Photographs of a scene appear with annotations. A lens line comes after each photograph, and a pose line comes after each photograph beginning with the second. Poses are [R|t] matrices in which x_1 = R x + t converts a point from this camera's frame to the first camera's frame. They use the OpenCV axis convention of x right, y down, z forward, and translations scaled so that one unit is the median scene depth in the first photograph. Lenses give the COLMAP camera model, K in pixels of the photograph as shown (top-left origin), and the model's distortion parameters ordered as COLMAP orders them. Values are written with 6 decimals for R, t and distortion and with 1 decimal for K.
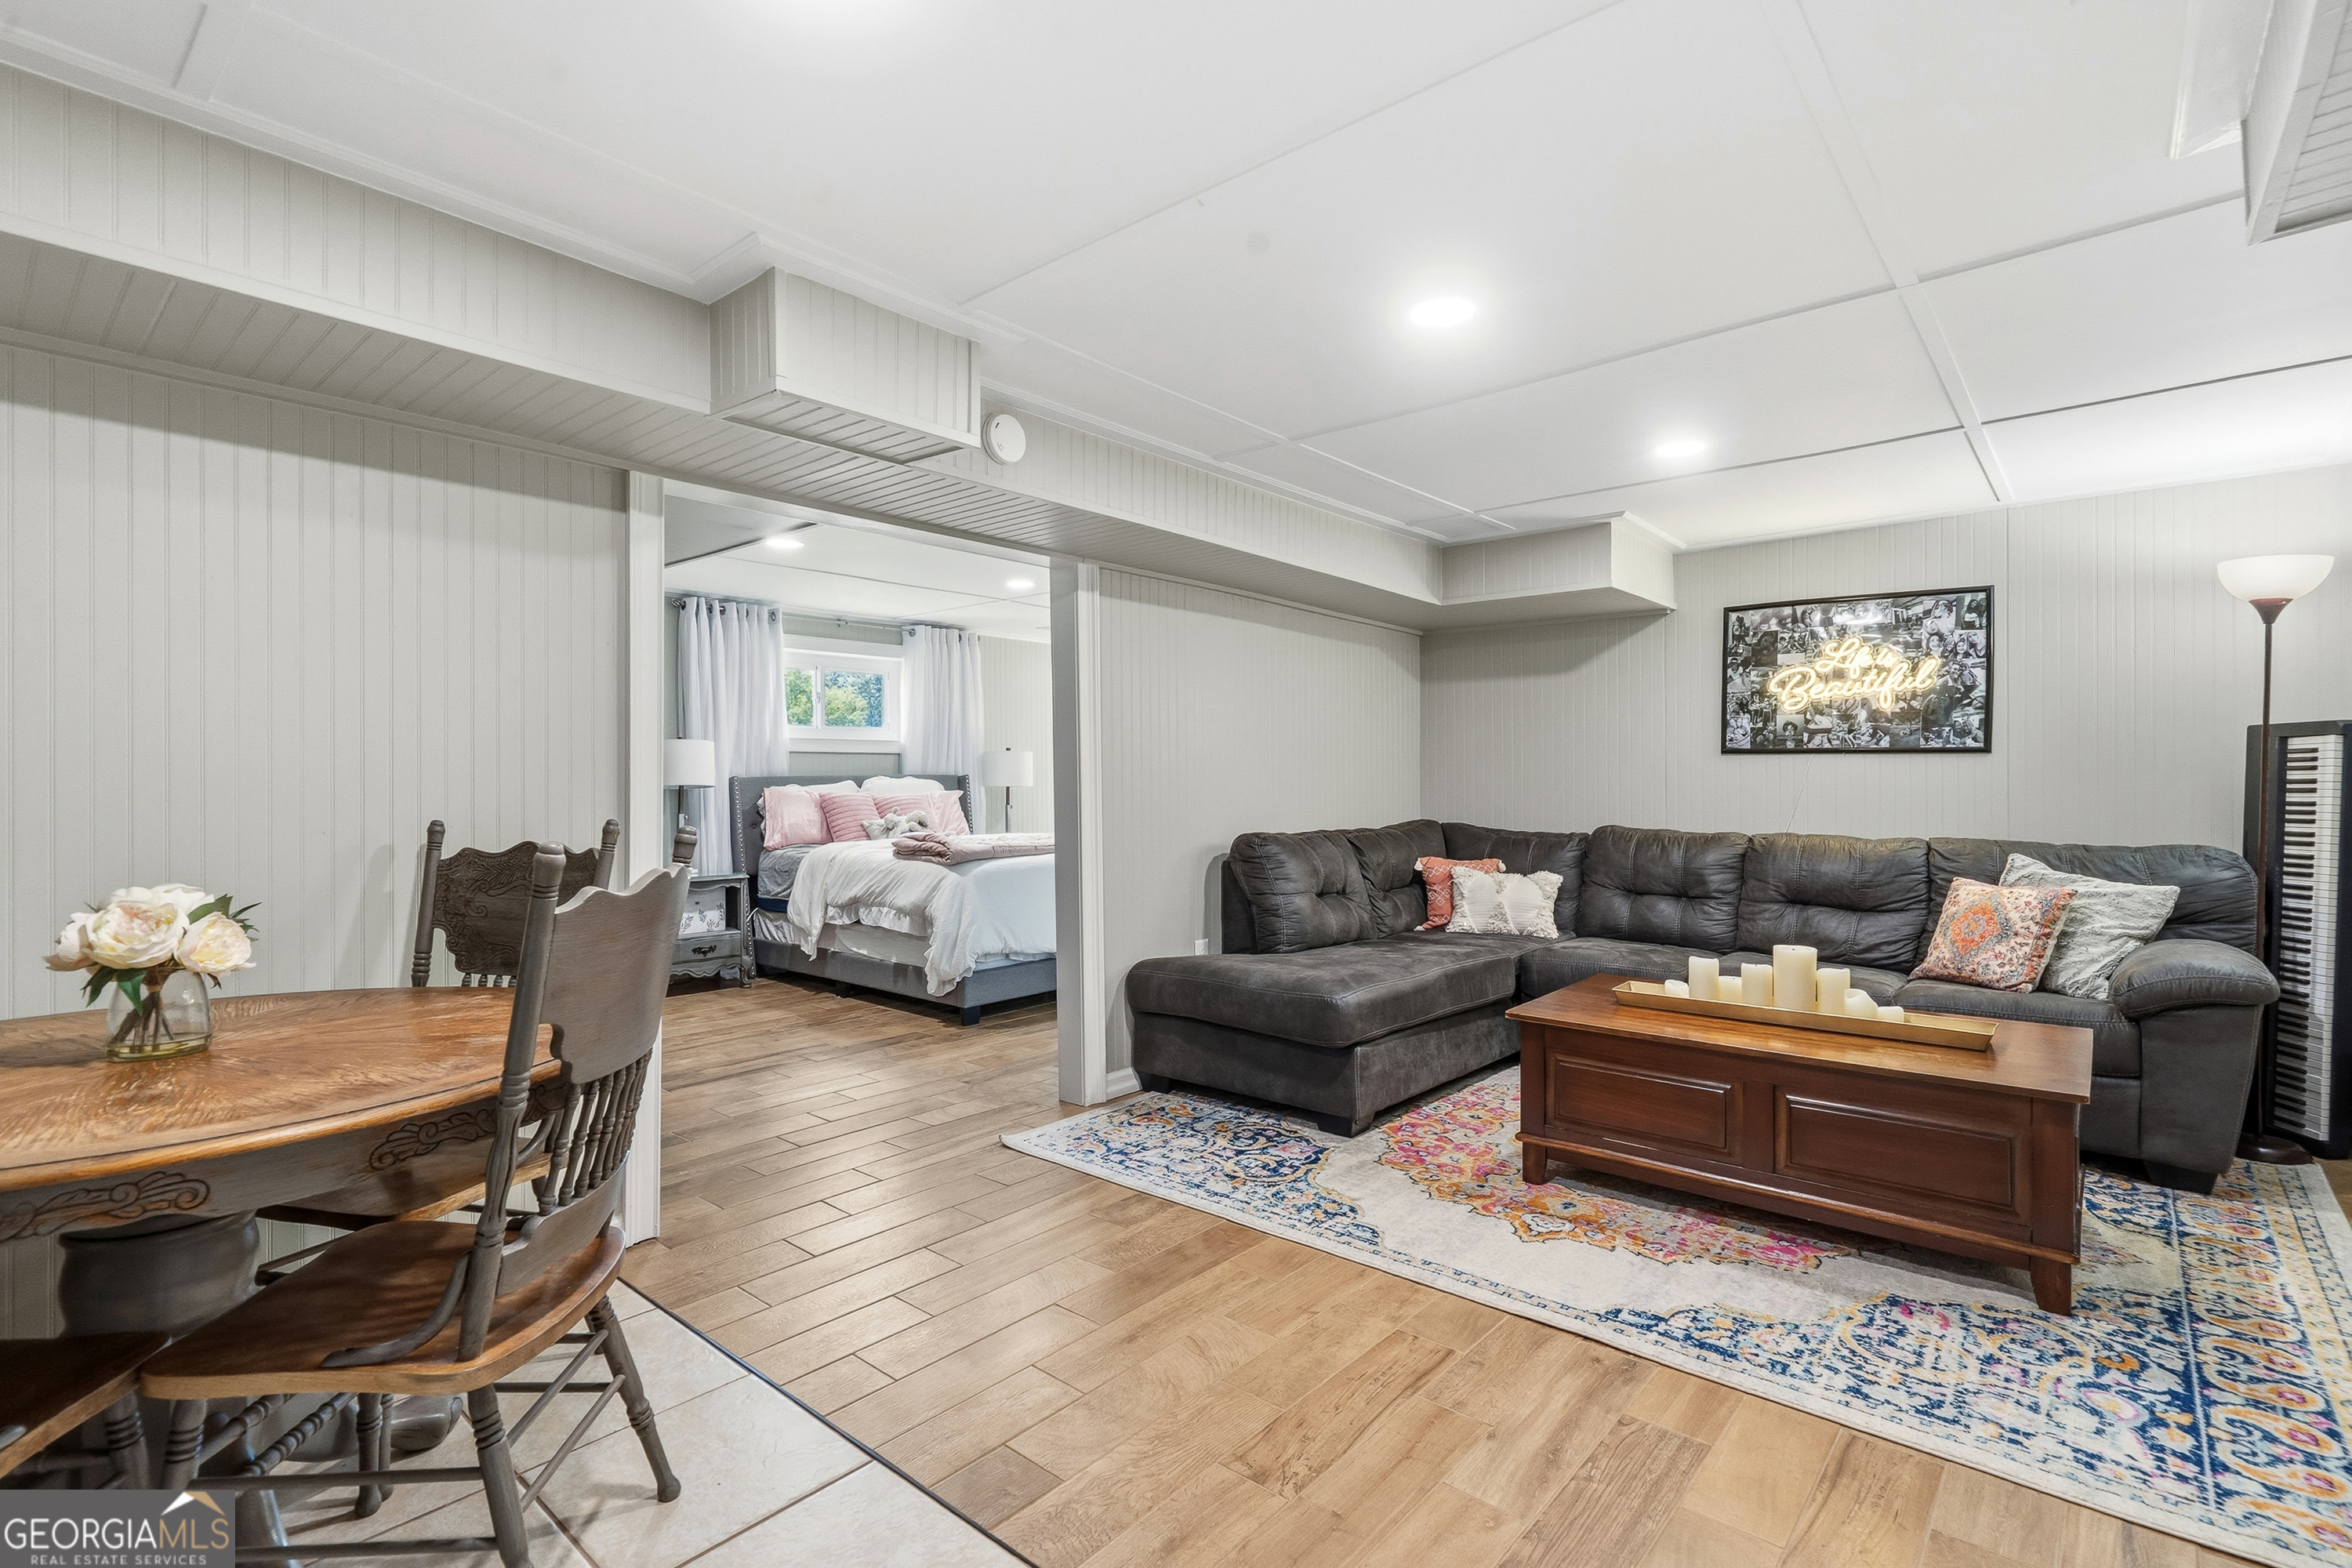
lens RADIAL K [[1025.6, 0, 1176.7], [0, 1025.6, 786.9], [0, 0, 1]] dist [-0.000271, -0.000013]
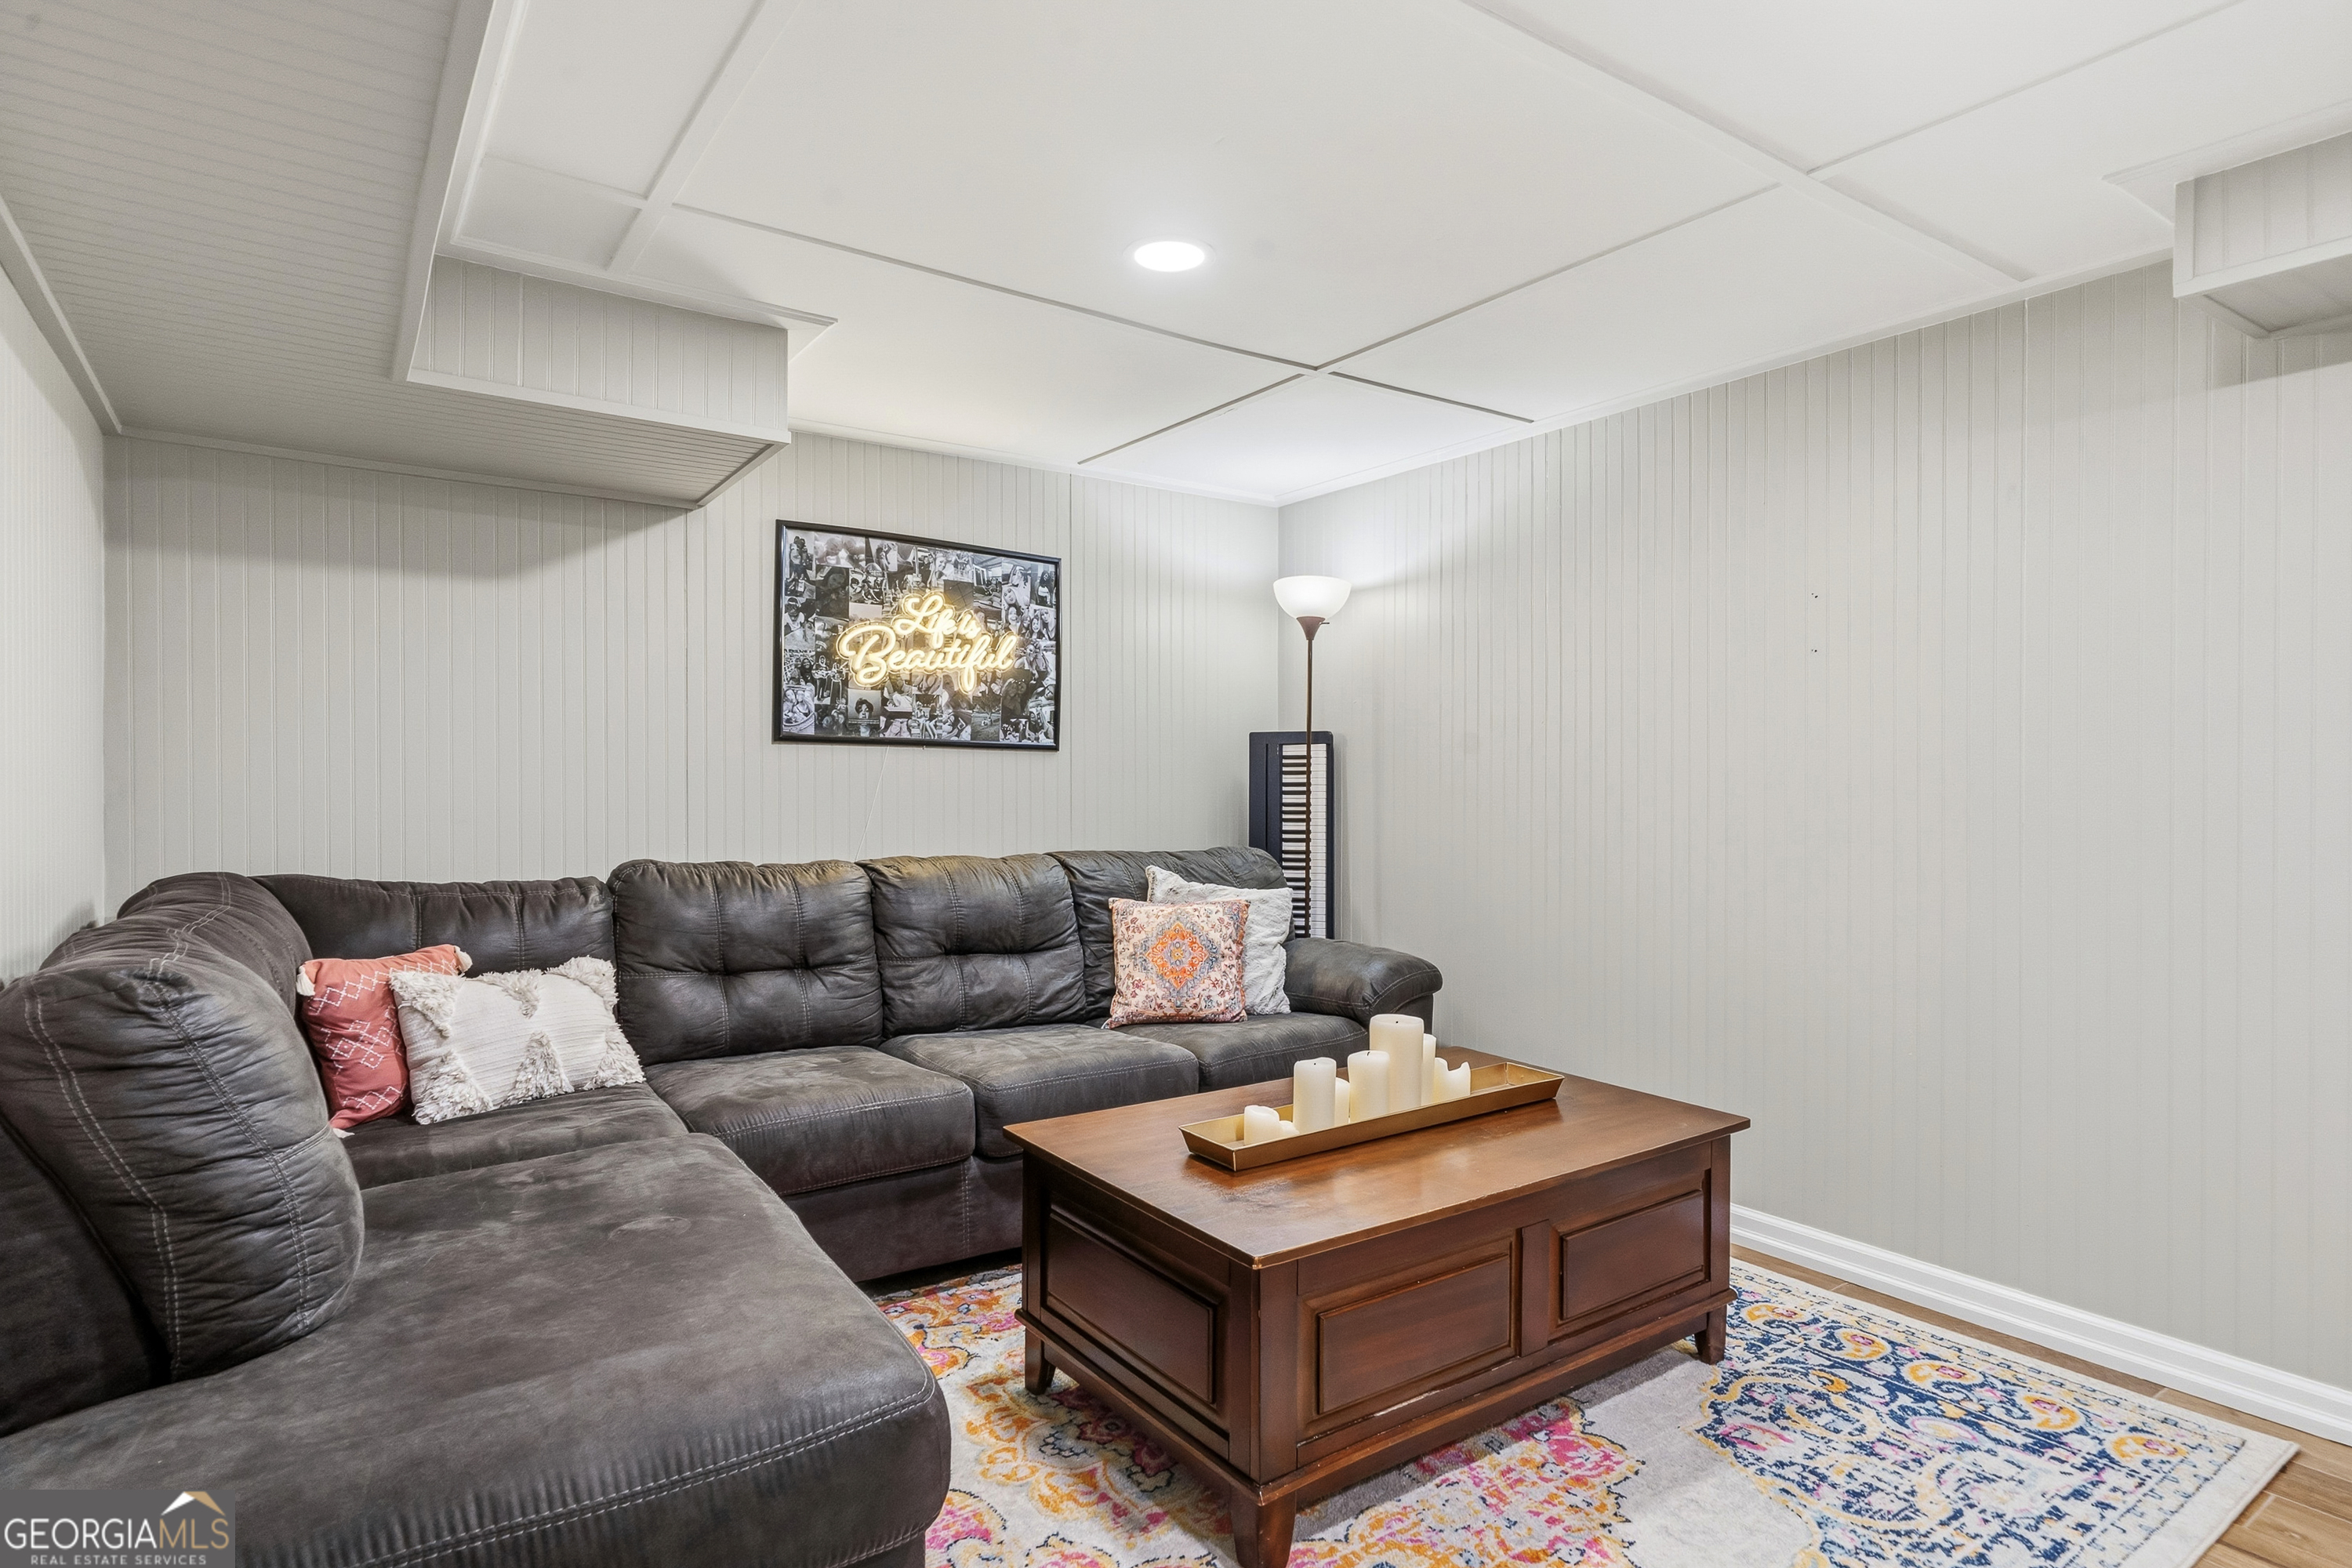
lens RADIAL K [[1220.1, 0, 1176.4], [0, 1220.1, 789.5], [0, 0, 1]] dist [-0.004222, 0.001809]
pose [[0.269898, -0.003726, 0.962882, -0.168011], [0.002773, 0.999991, 0.003092, -0.003384], [-0.962885, 0.001836, 0.269906, 0.599281]]
